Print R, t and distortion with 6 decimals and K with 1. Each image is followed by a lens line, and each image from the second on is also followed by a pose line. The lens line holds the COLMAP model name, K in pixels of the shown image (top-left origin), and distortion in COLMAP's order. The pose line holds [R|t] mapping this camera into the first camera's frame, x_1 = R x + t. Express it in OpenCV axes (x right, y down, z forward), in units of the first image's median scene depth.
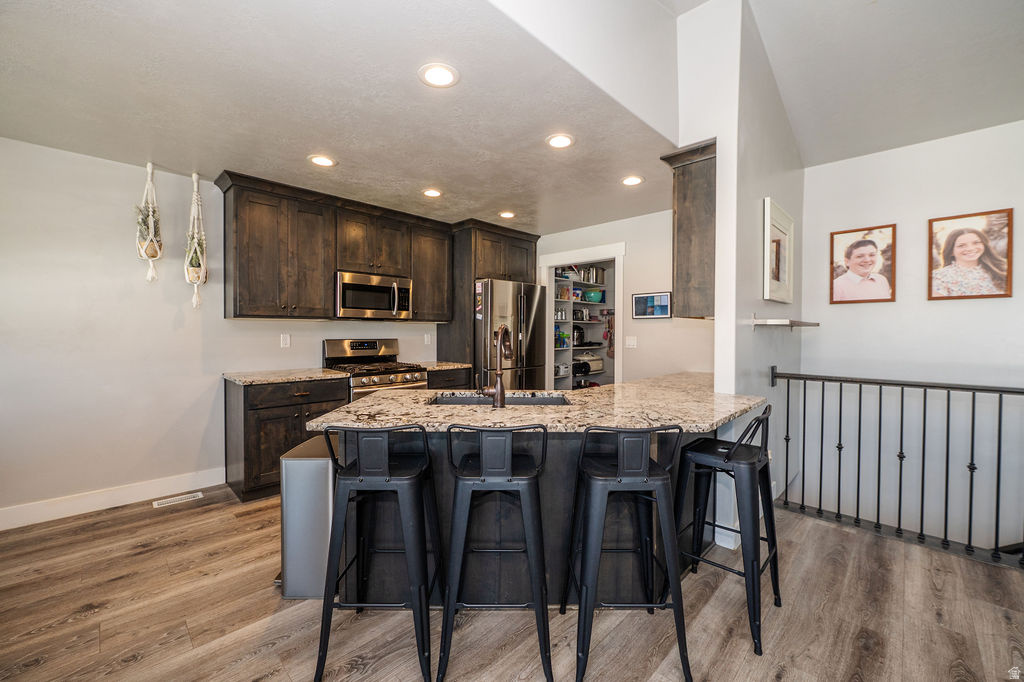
lens RADIAL K [[410.7, 0, 515.7], [0, 410.7, 334.6], [0, 0, 1]] dist [-0.008845, 0.000010]
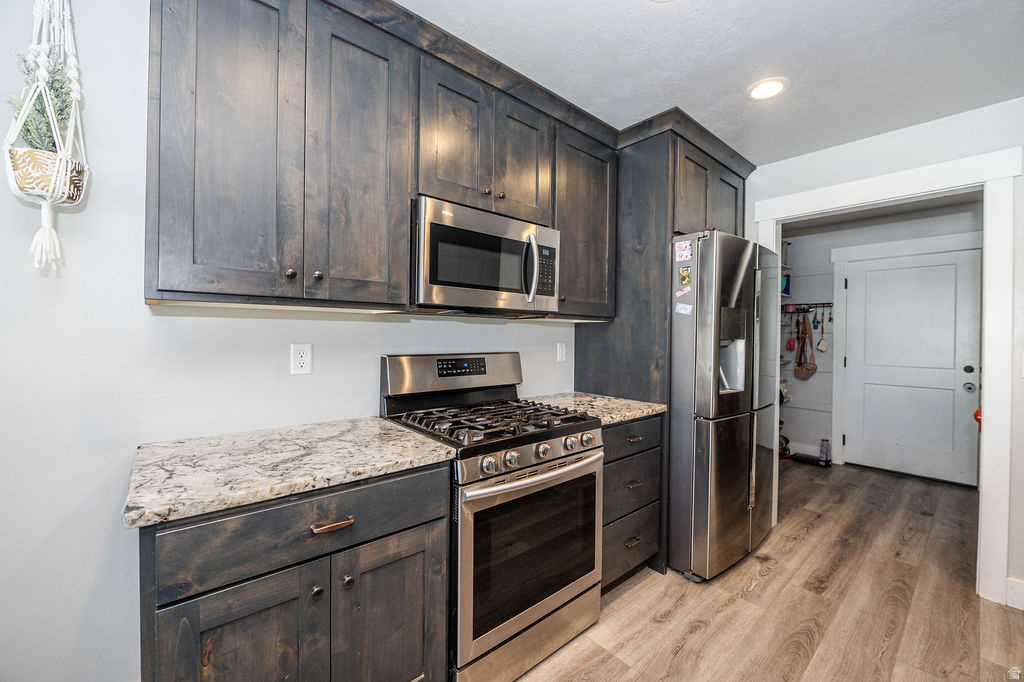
lens RADIAL K [[410.7, 0, 515.7], [0, 410.7, 334.6], [0, 0, 1]] dist [-0.008845, 0.000010]
pose [[0.996911, 0.007415, -0.078185, -0.324970], [-0.008063, 0.999936, -0.007975, -0.009806], [0.078120, 0.008580, 0.996907, 0.631856]]
